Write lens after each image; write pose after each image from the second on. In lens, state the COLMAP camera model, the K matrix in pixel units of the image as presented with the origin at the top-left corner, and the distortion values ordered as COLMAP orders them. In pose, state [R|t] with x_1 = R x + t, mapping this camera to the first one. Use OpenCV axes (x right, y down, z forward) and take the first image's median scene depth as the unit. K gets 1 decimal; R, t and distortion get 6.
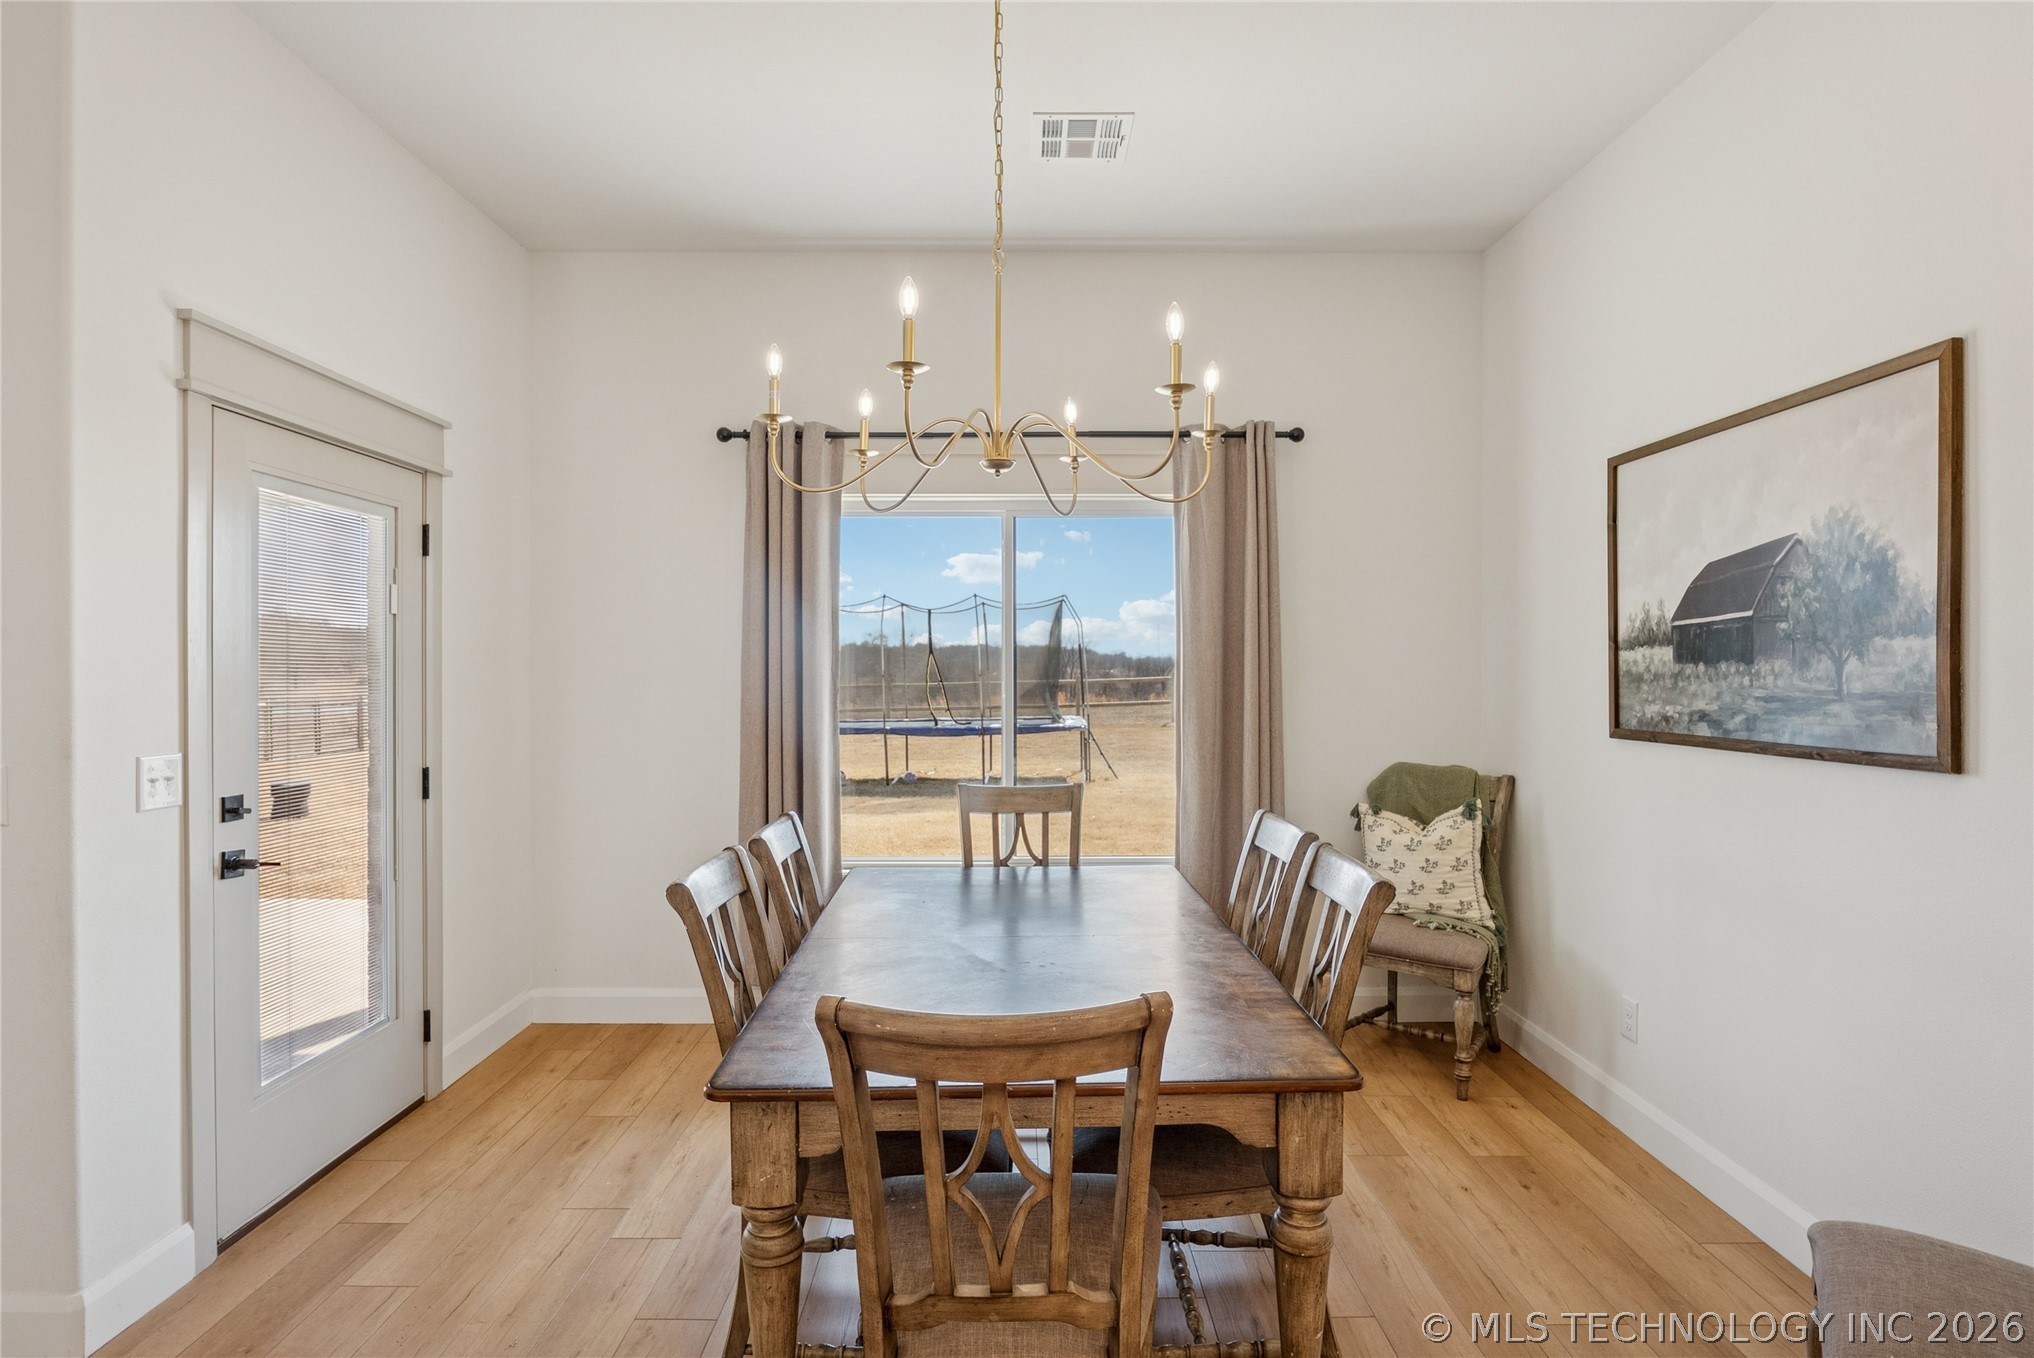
lens RADIAL K [[1060.6, 0, 1011.9], [0, 1060.6, 669.8], [0, 0, 1]] dist [-0.007605, -0.001847]
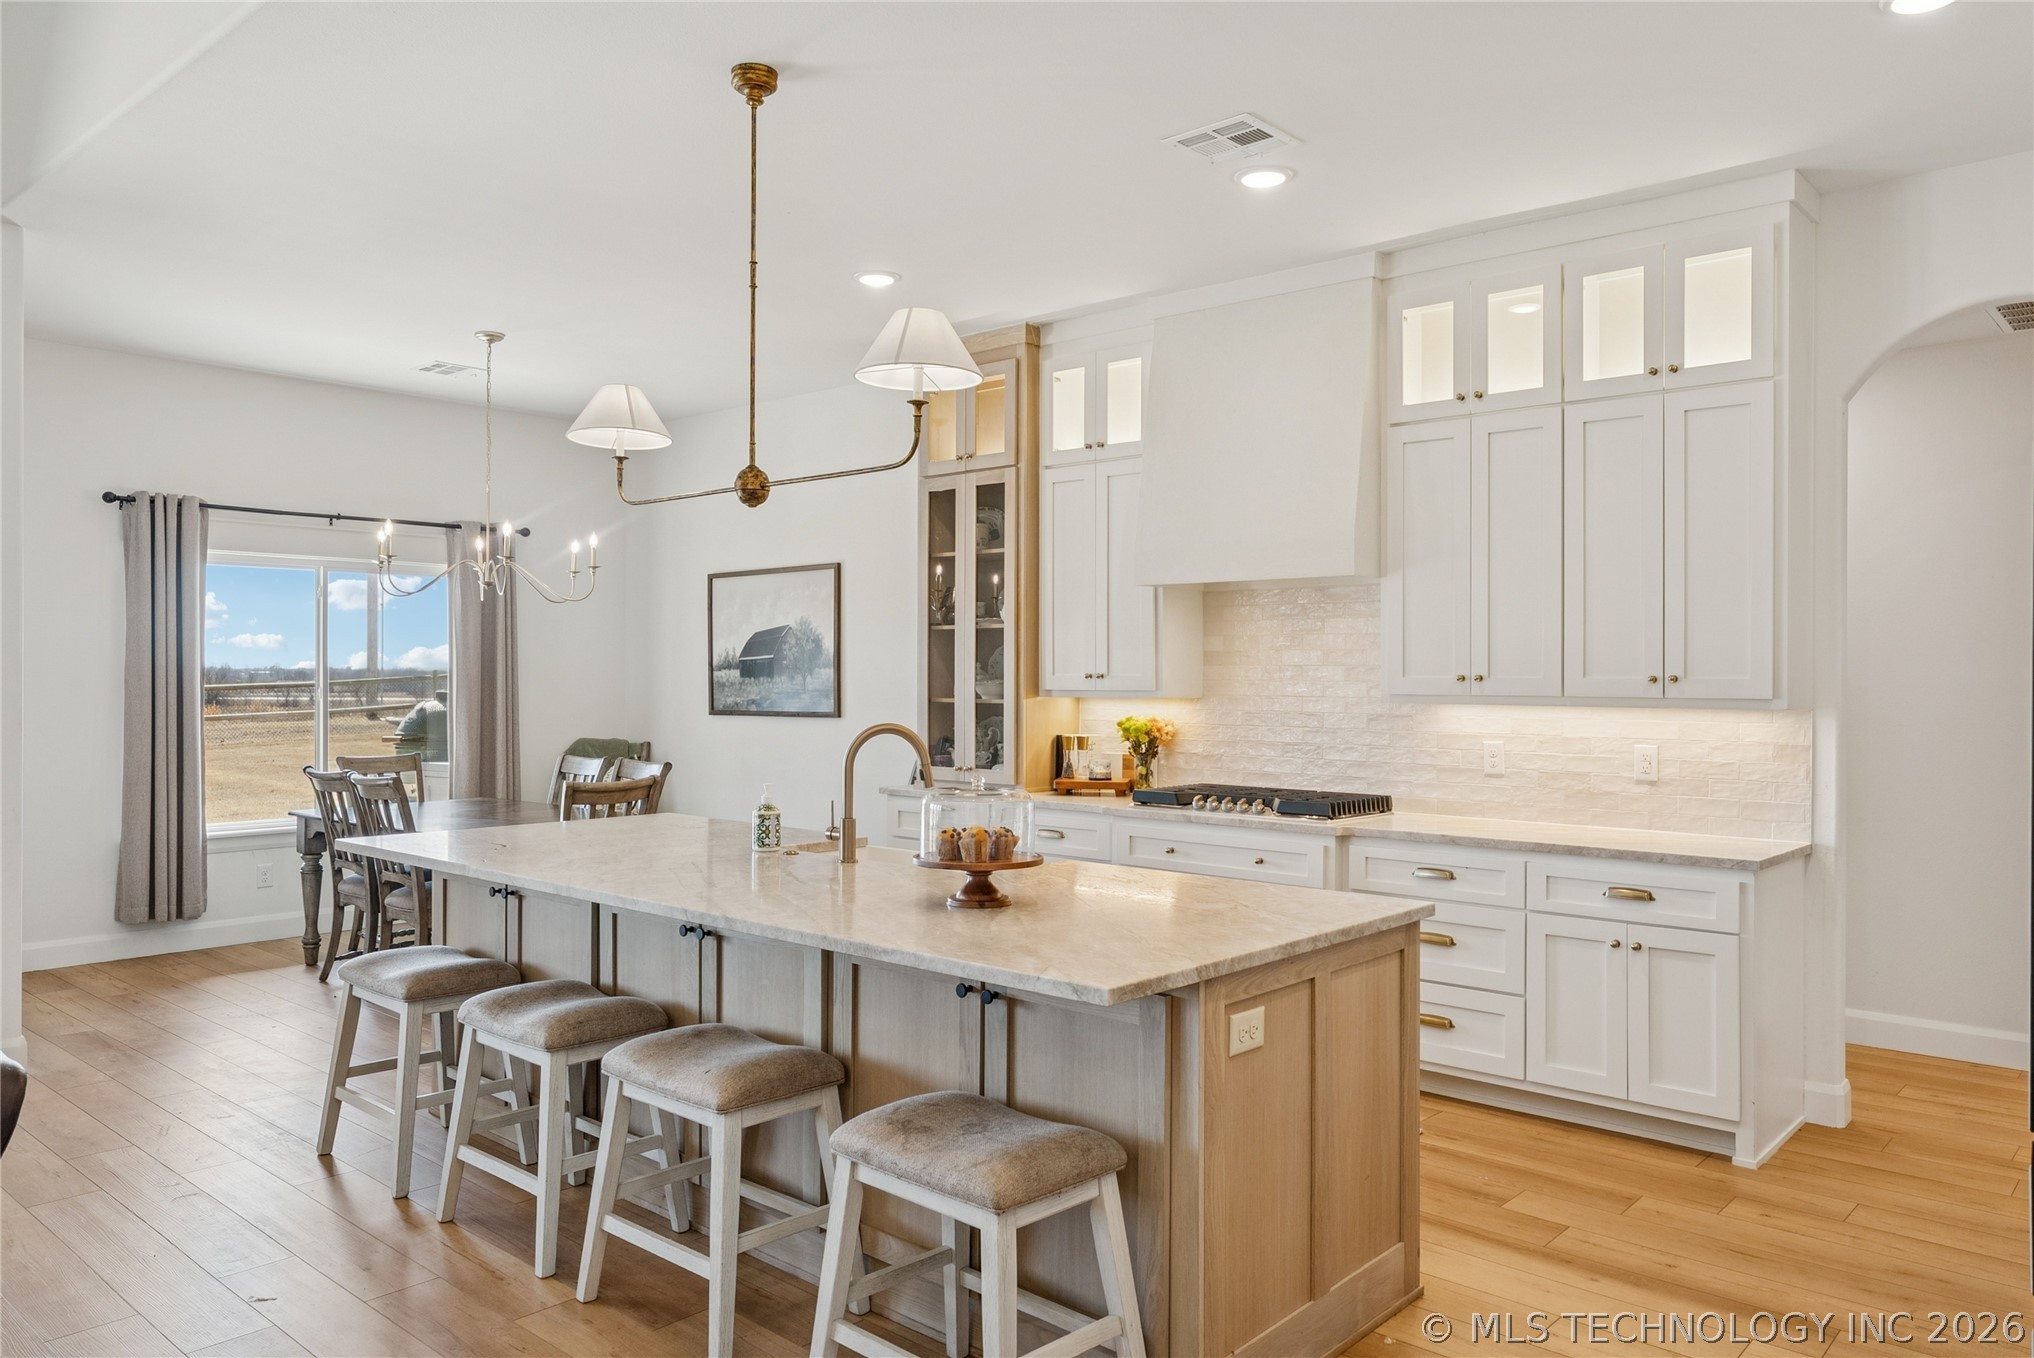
lens RADIAL K [[1379.9, 0, 1028.3], [0, 1379.9, 680.9], [0, 0, 1]] dist [0.000300, 0.004332]
pose [[0.661673, -0.000236, 0.749793, -1.099090], [0.000996, 0.999999, -0.000564, 0.002696], [-0.749792, 0.001120, 0.661673, -1.305022]]
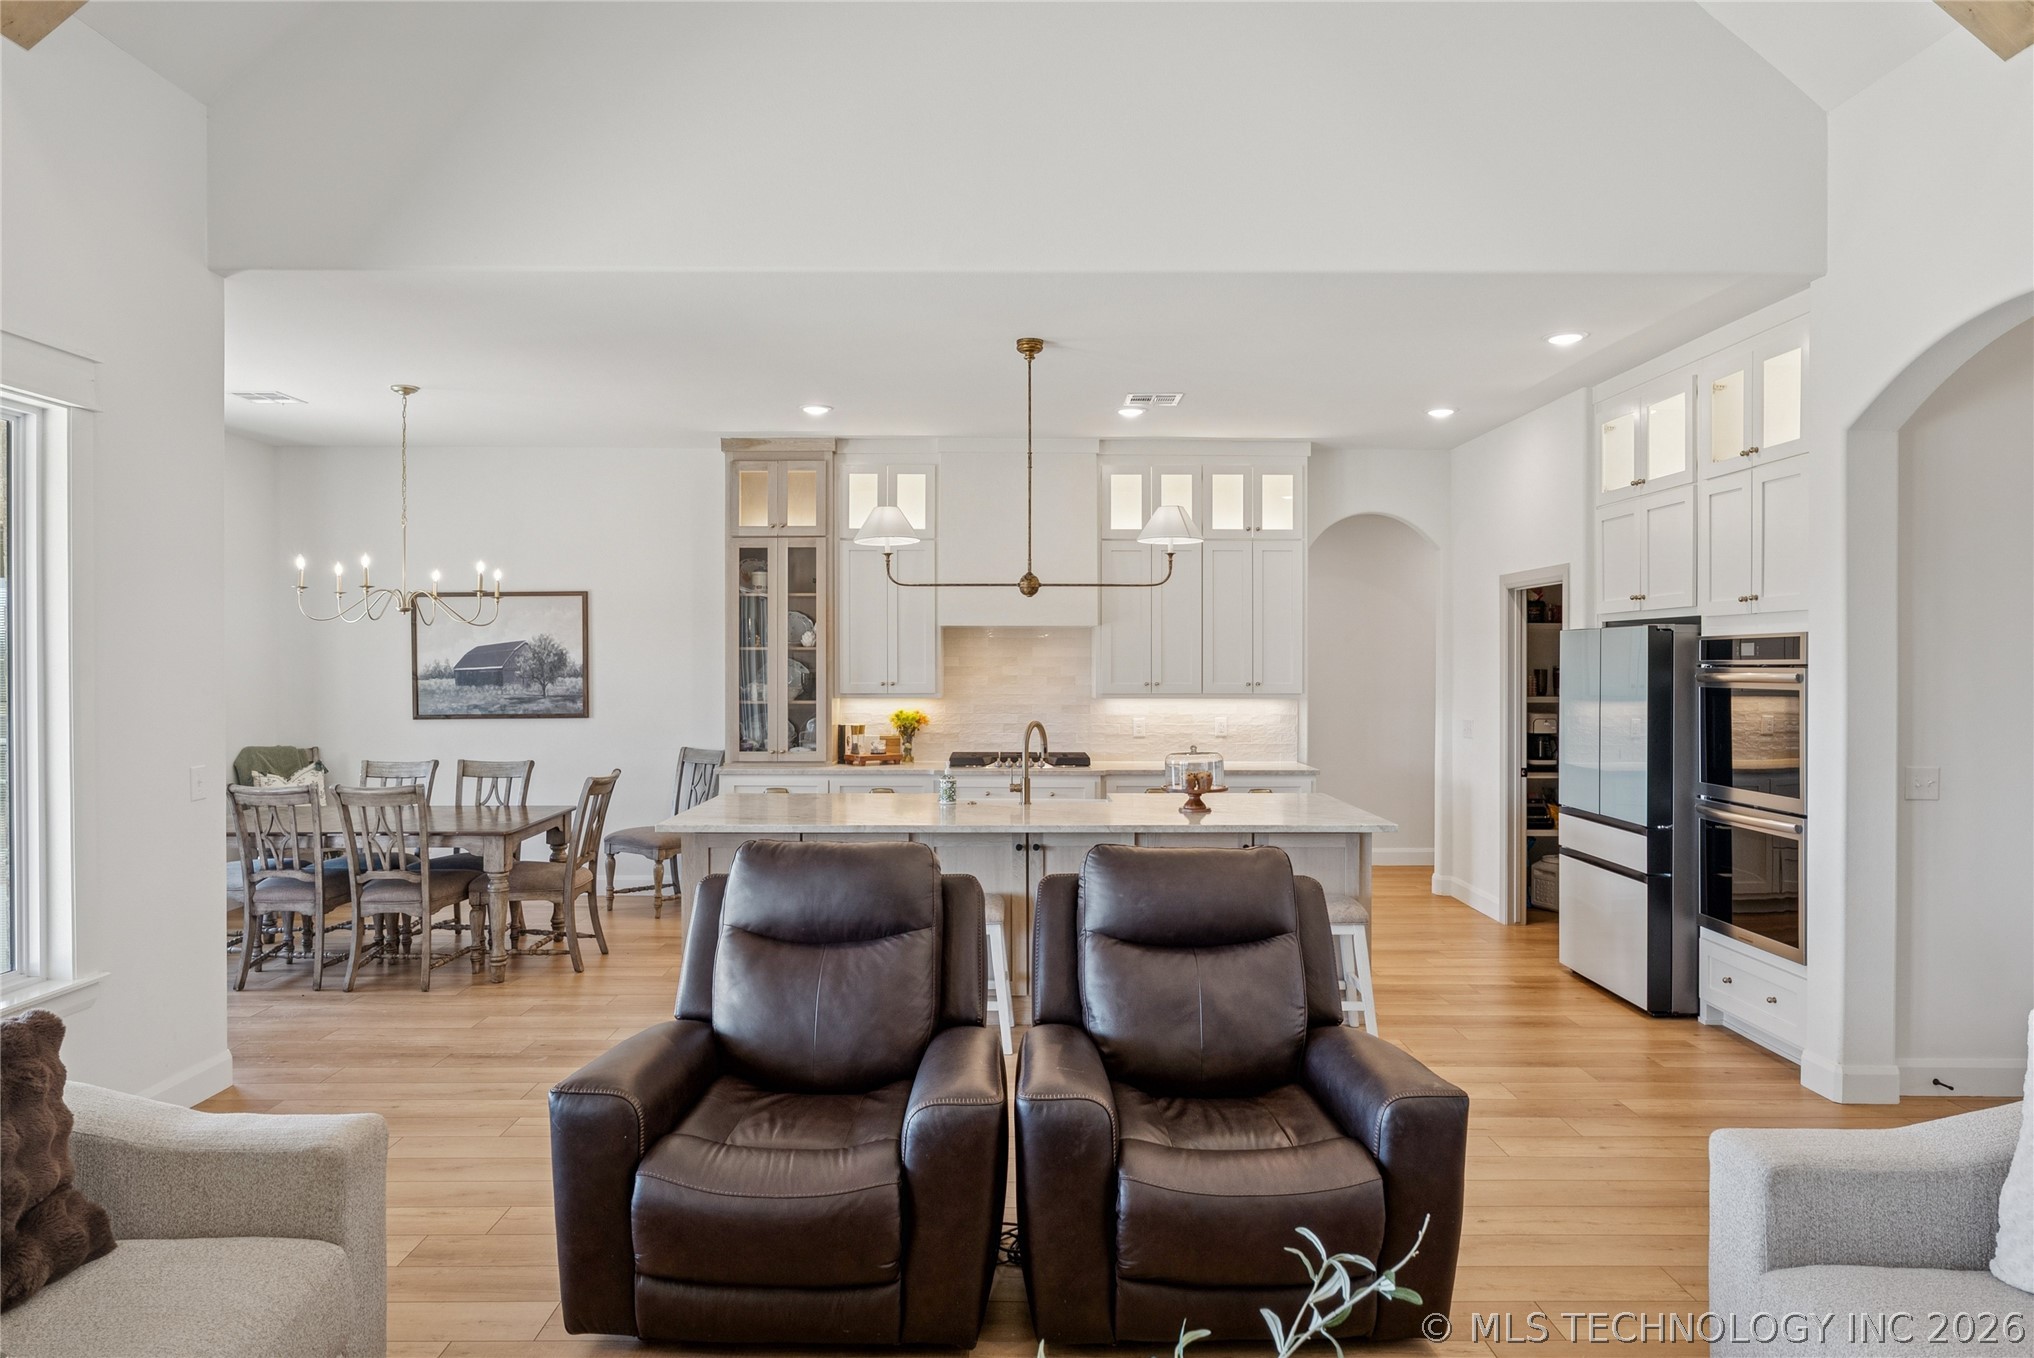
lens RADIAL K [[1218.6, 0, 1000.4], [0, 1218.6, 670.5], [0, 0, 1]] dist [-0.000361, -0.000379]
pose [[0.008517, -0.008708, 0.999926, -2.195517], [0.006877, 0.999939, 0.008650, -0.057546], [-0.999940, 0.006803, 0.008577, -0.274817]]
